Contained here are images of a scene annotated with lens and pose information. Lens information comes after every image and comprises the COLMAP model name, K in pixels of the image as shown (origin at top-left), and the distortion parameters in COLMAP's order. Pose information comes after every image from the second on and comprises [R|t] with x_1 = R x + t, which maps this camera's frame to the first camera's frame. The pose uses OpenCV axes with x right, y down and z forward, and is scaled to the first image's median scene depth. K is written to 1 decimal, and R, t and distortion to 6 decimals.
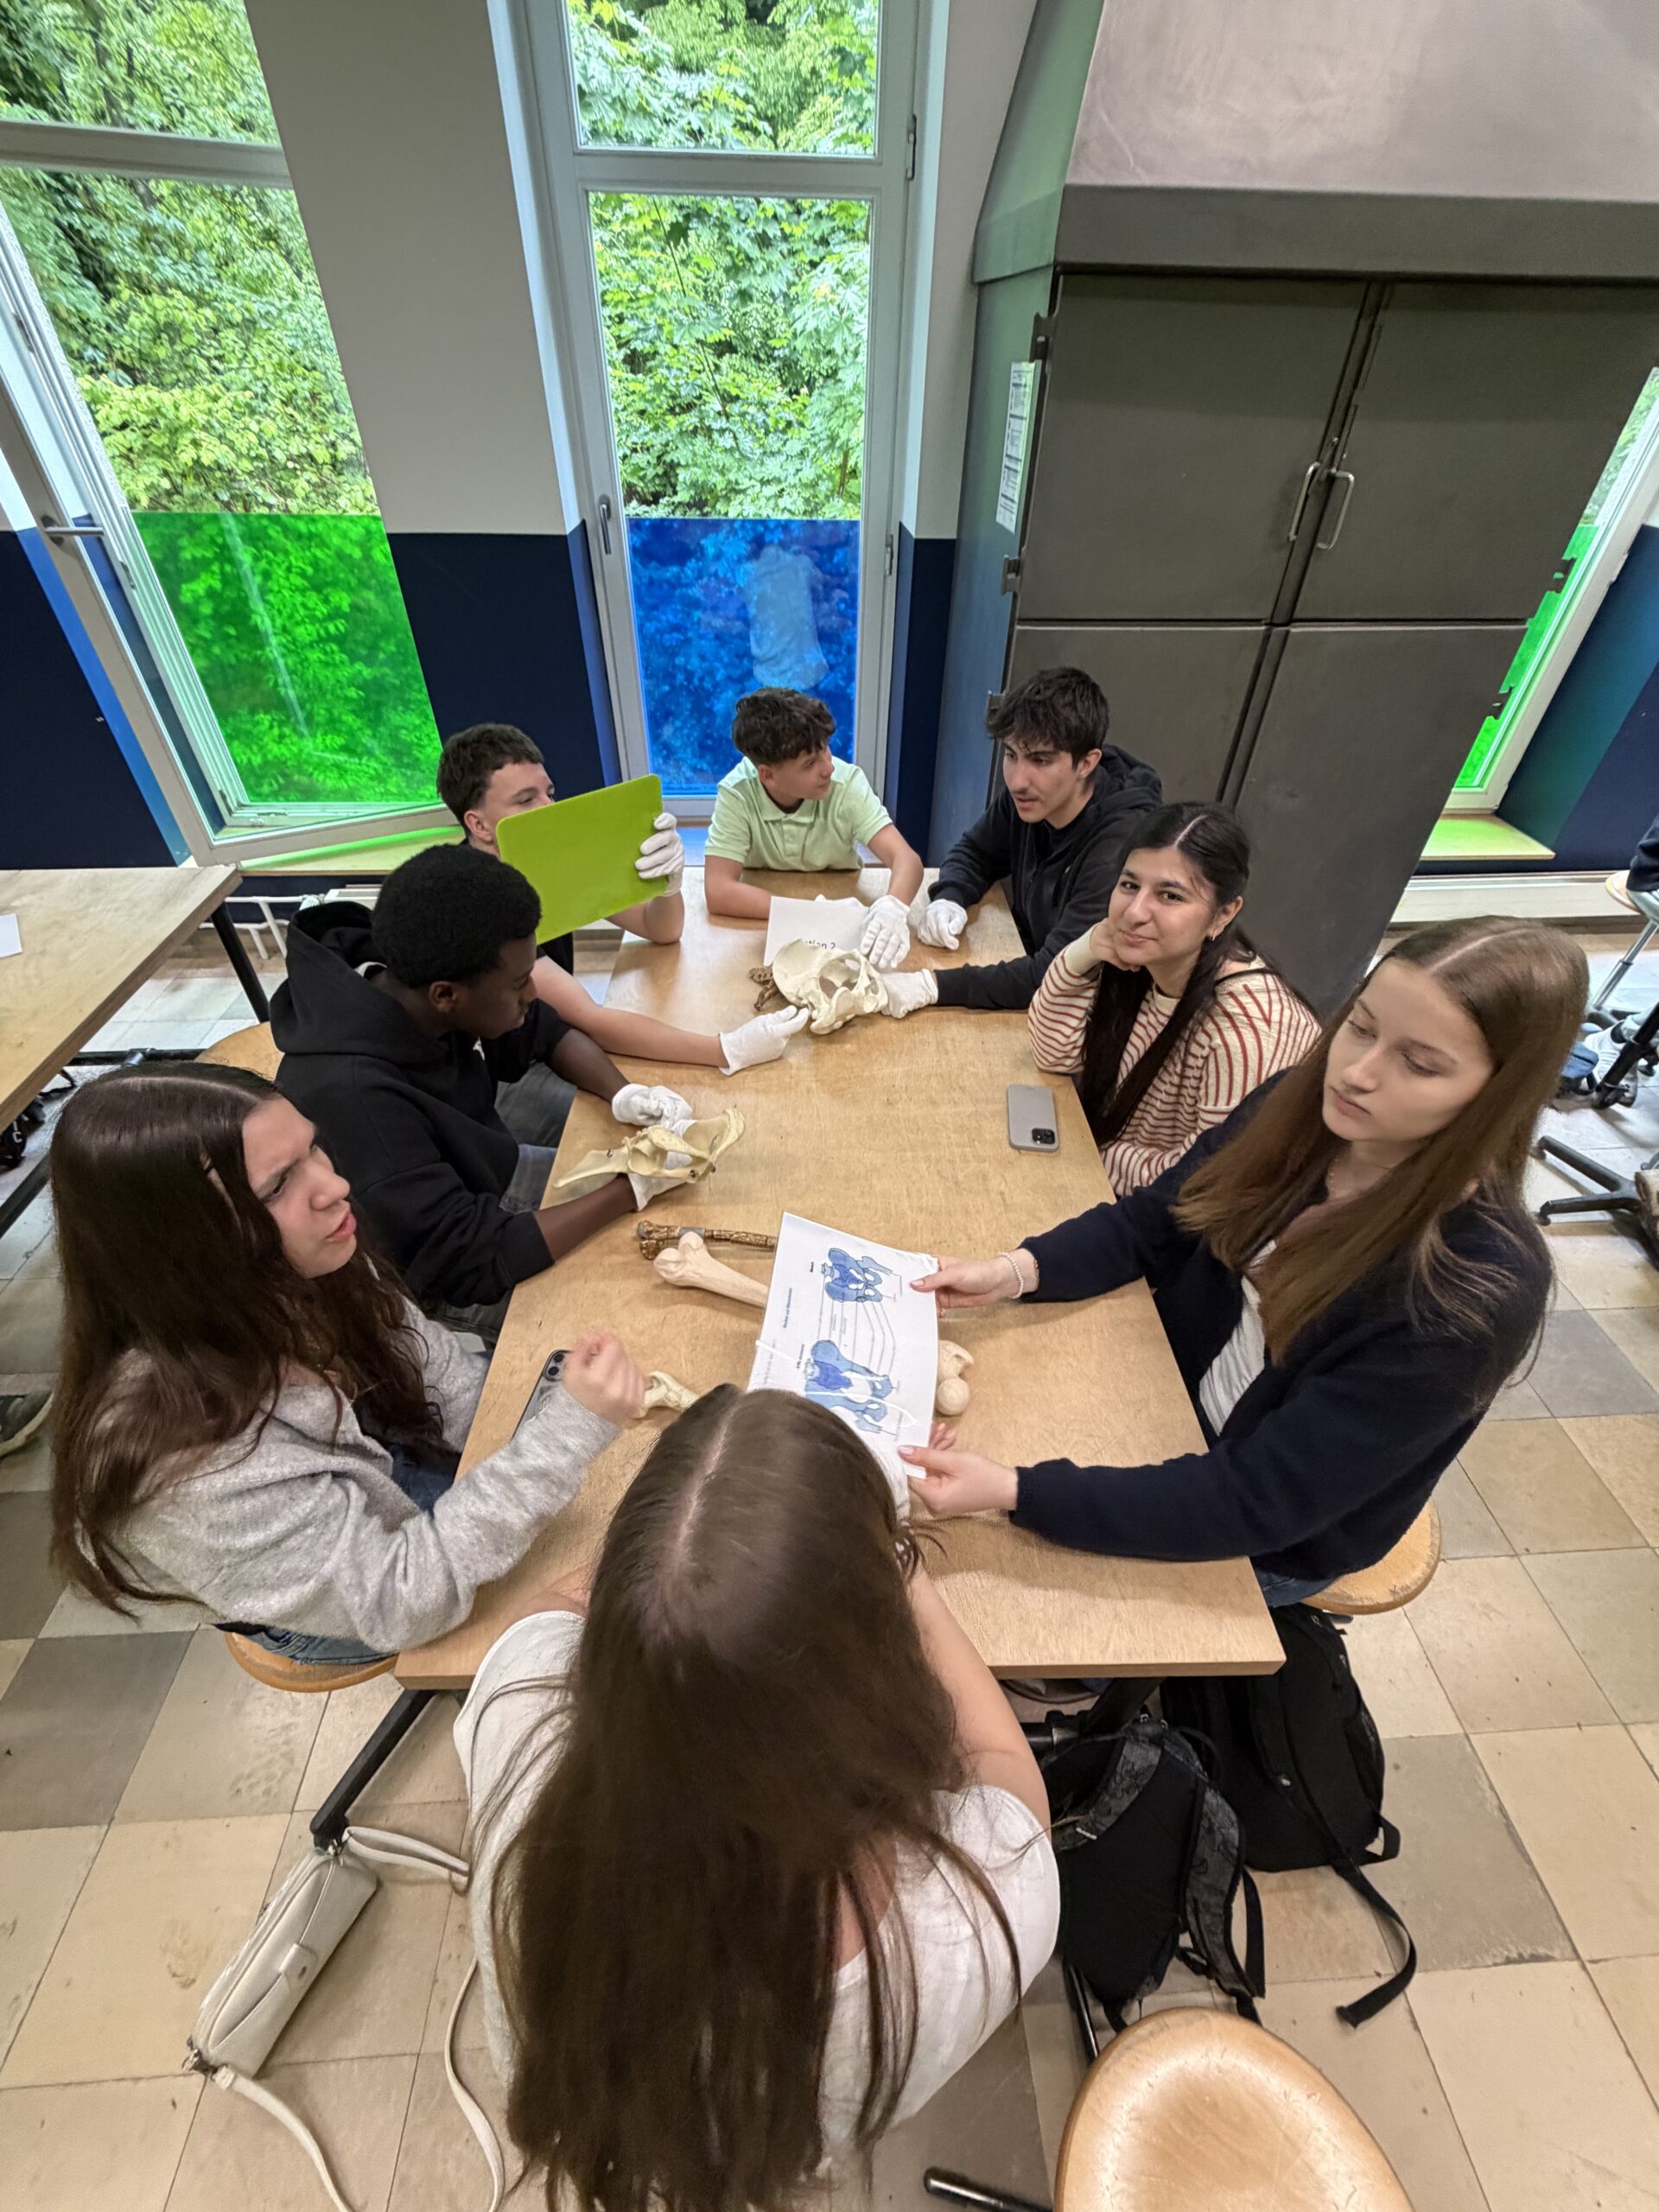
lens RADIAL K [[891.0, 0, 829.5], [0, 891.0, 1106.0], [0, 0, 1]] dist [0.000602, 0.000386]
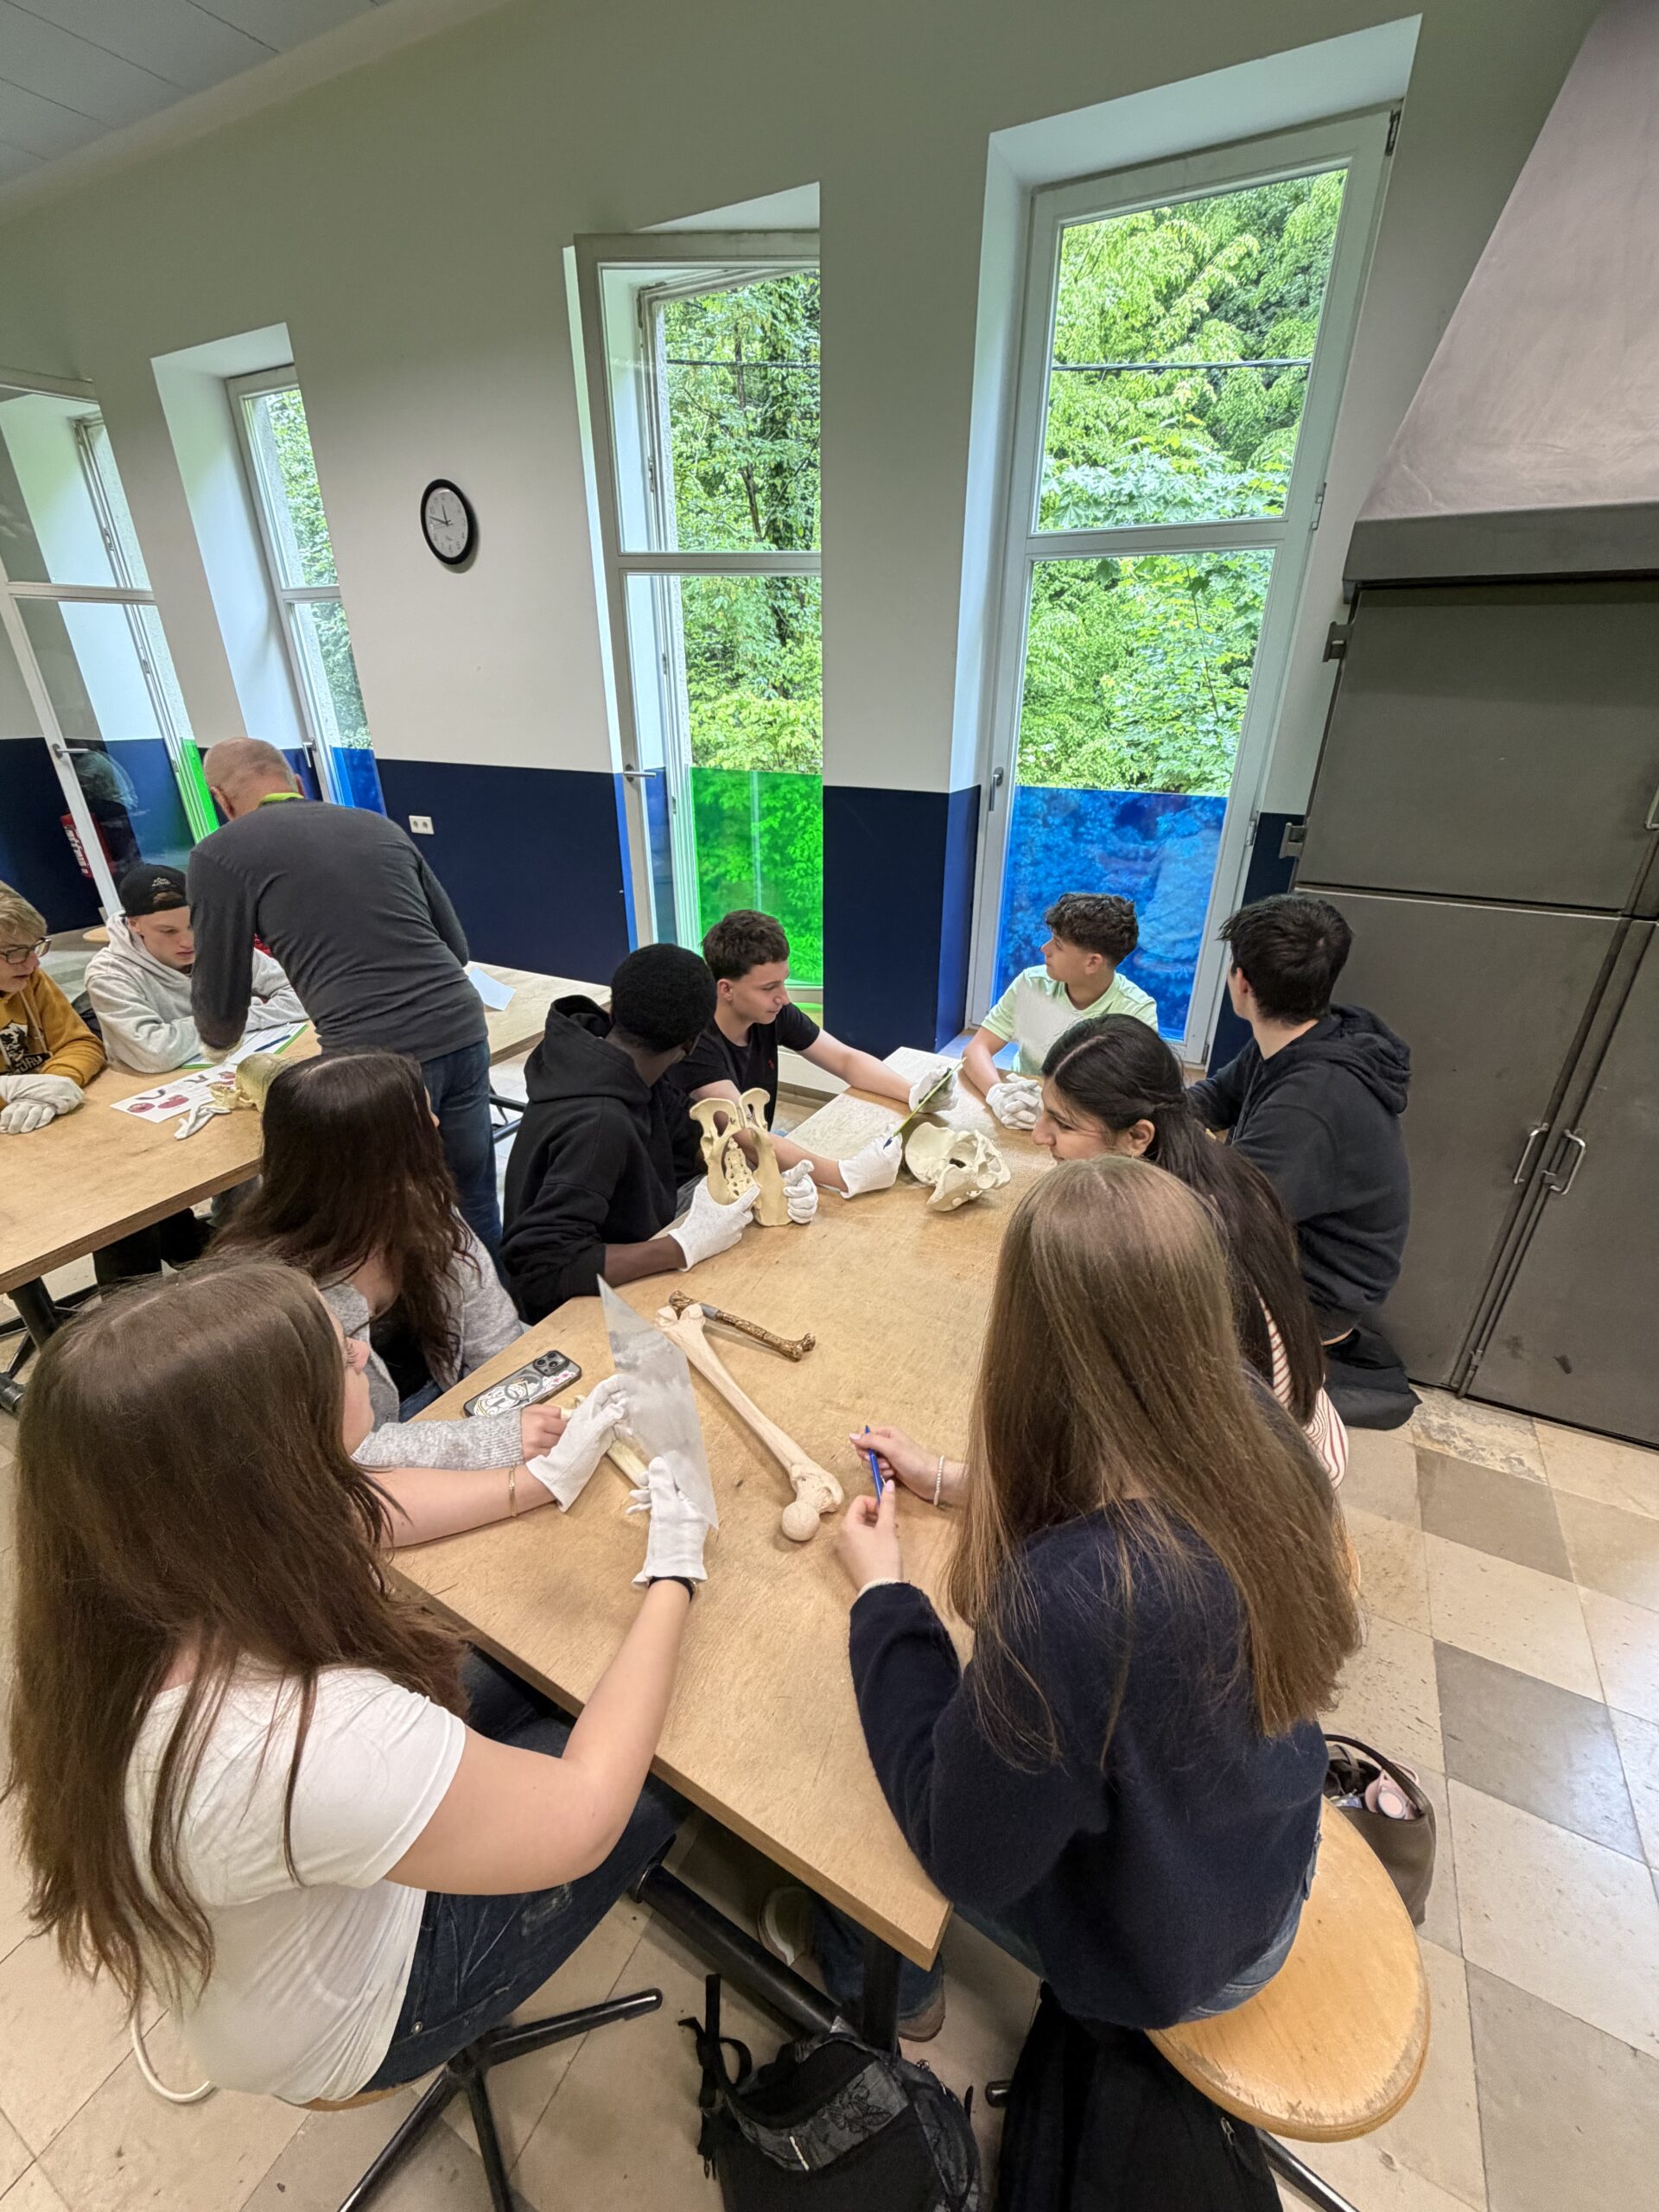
lens RADIAL K [[891.0, 0, 829.5], [0, 891.0, 1106.0], [0, 0, 1]] dist [0.000602, 0.000386]
pose [[0.856748, 0.212546, -0.469901, 0.148879], [-0.324362, 0.930433, -0.170539, 0.014219], [0.400964, 0.298527, 0.866089, 0.000933]]
